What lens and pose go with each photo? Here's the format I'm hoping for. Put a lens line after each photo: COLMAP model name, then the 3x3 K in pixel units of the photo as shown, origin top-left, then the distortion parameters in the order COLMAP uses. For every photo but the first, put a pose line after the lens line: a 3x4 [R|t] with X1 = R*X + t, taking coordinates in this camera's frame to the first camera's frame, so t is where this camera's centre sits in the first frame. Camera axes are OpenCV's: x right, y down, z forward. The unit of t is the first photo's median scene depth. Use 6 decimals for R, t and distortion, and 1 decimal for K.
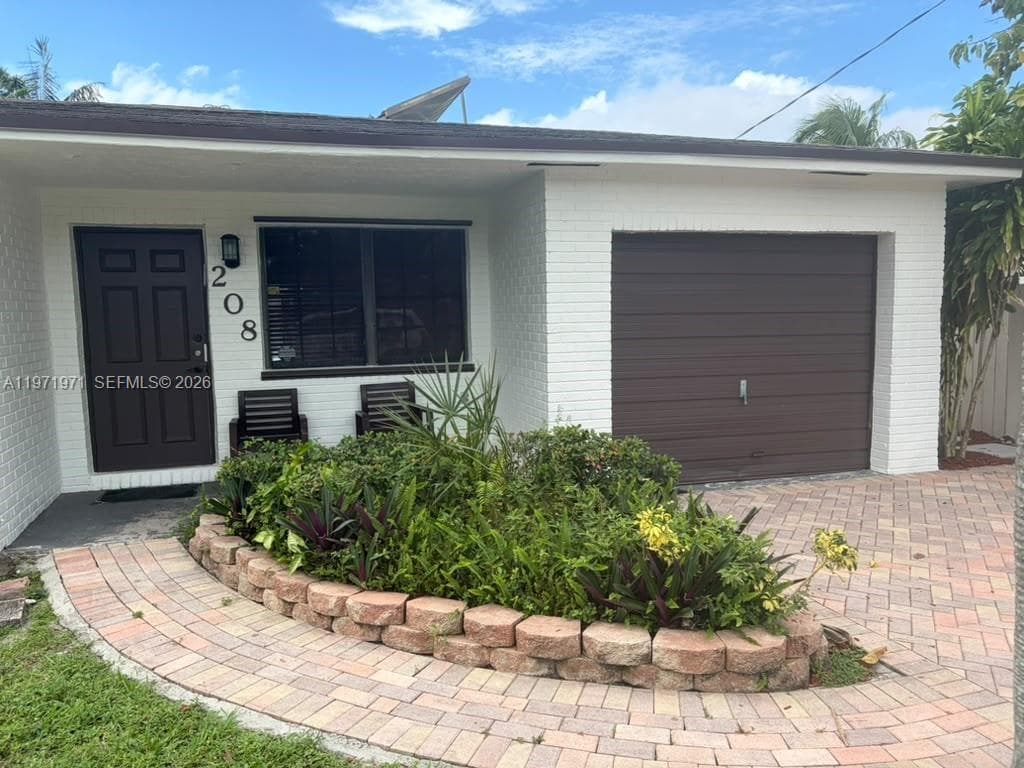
lens RADIAL K [[757.5, 0, 517.1], [0, 757.5, 383.0], [0, 0, 1]] dist [0.056341, -0.083355]
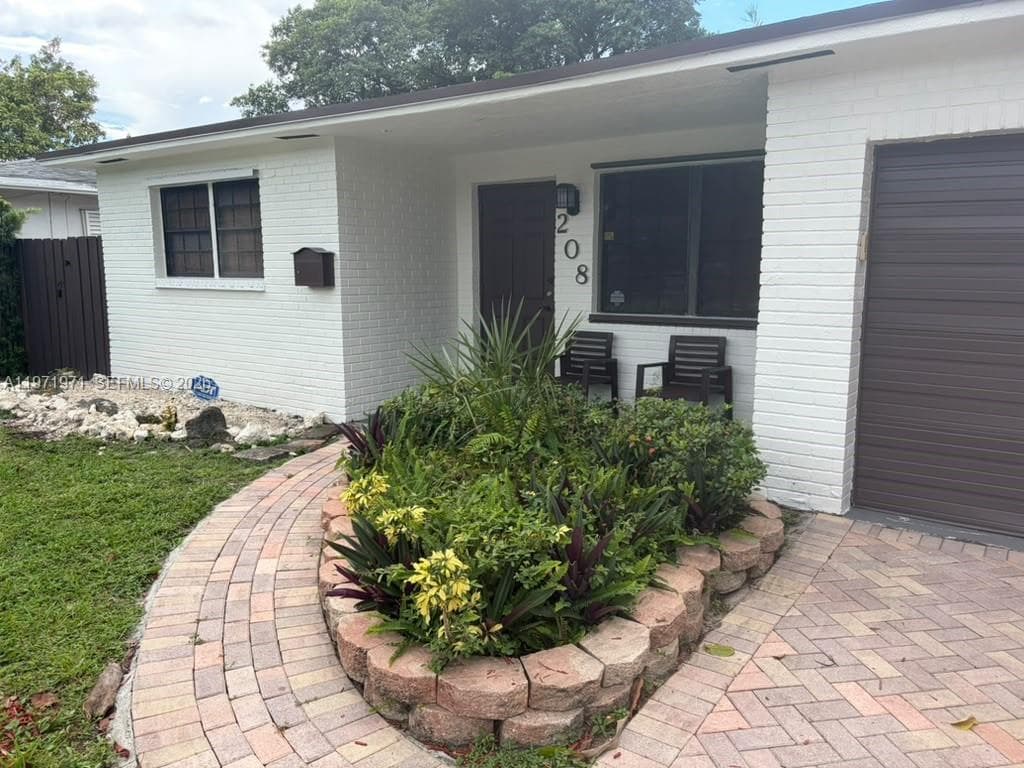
lens RADIAL K [[767.7, 0, 506.0], [0, 767.7, 372.3], [0, 0, 1]] dist [0.023945, 0.001855]
pose [[0.602831, 0.127776, -0.787571, 0.448849], [-0.088907, 0.991704, 0.092842, -0.023543], [0.792900, 0.014052, 0.609190, 0.268492]]
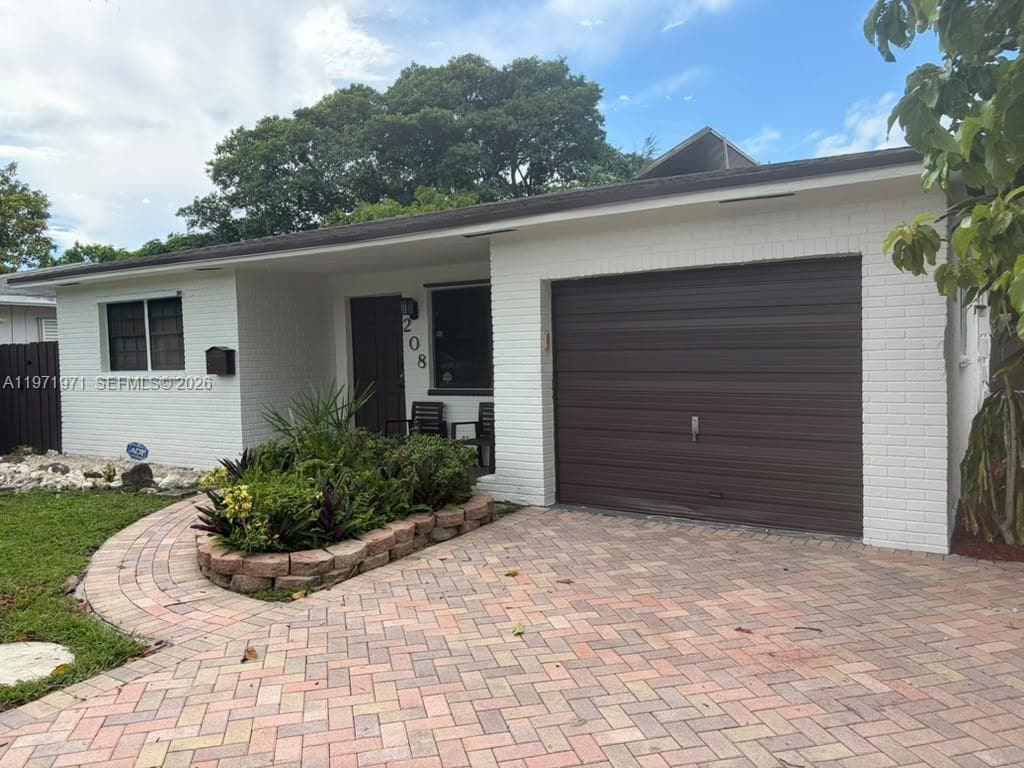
lens RADIAL K [[758.3, 0, 515.5], [0, 758.3, 379.3], [0, 0, 1]] dist [0.021116, -0.004670]
pose [[0.662086, 0.028251, -0.748896, 0.873639], [-0.062016, 0.997927, -0.017182, -0.019970], [0.746858, 0.057819, 0.662465, 0.168671]]
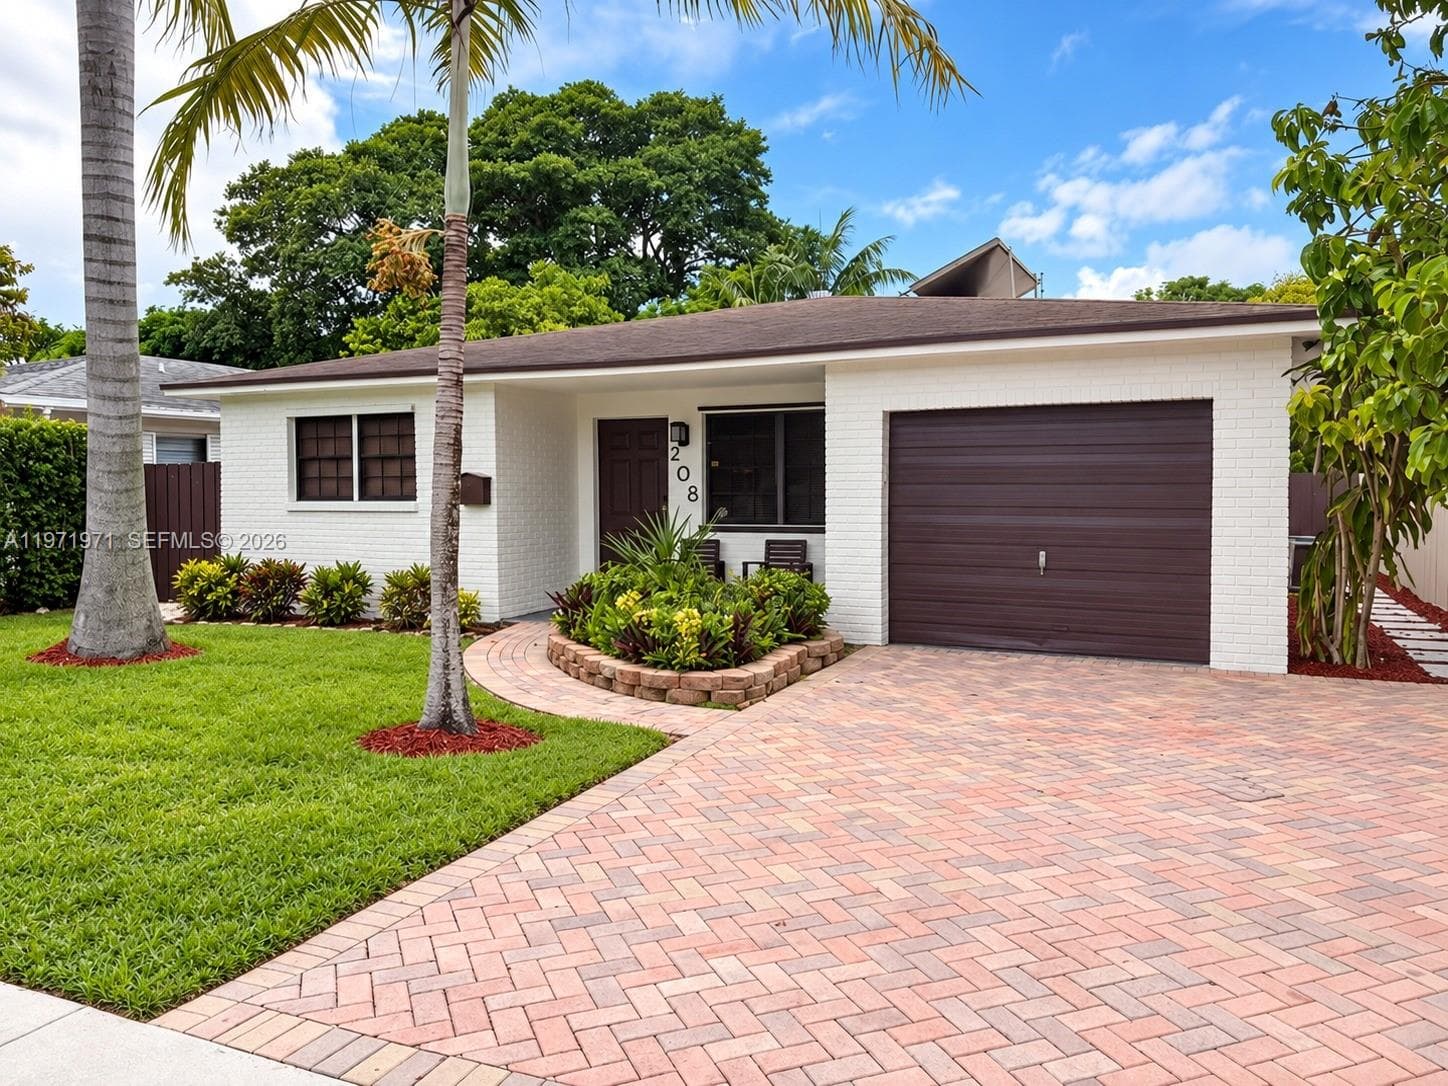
lens RADIAL K [[1101.4, 0, 744.5], [0, 1101.4, 487.7], [0, 0, 1]] dist [0.012414, 0.000215]
pose [[0.760181, 0.012678, -0.649588, 0.930391], [-0.072380, 0.995239, -0.065279, 0.035605], [0.645667, 0.096641, 0.757479, -0.350399]]
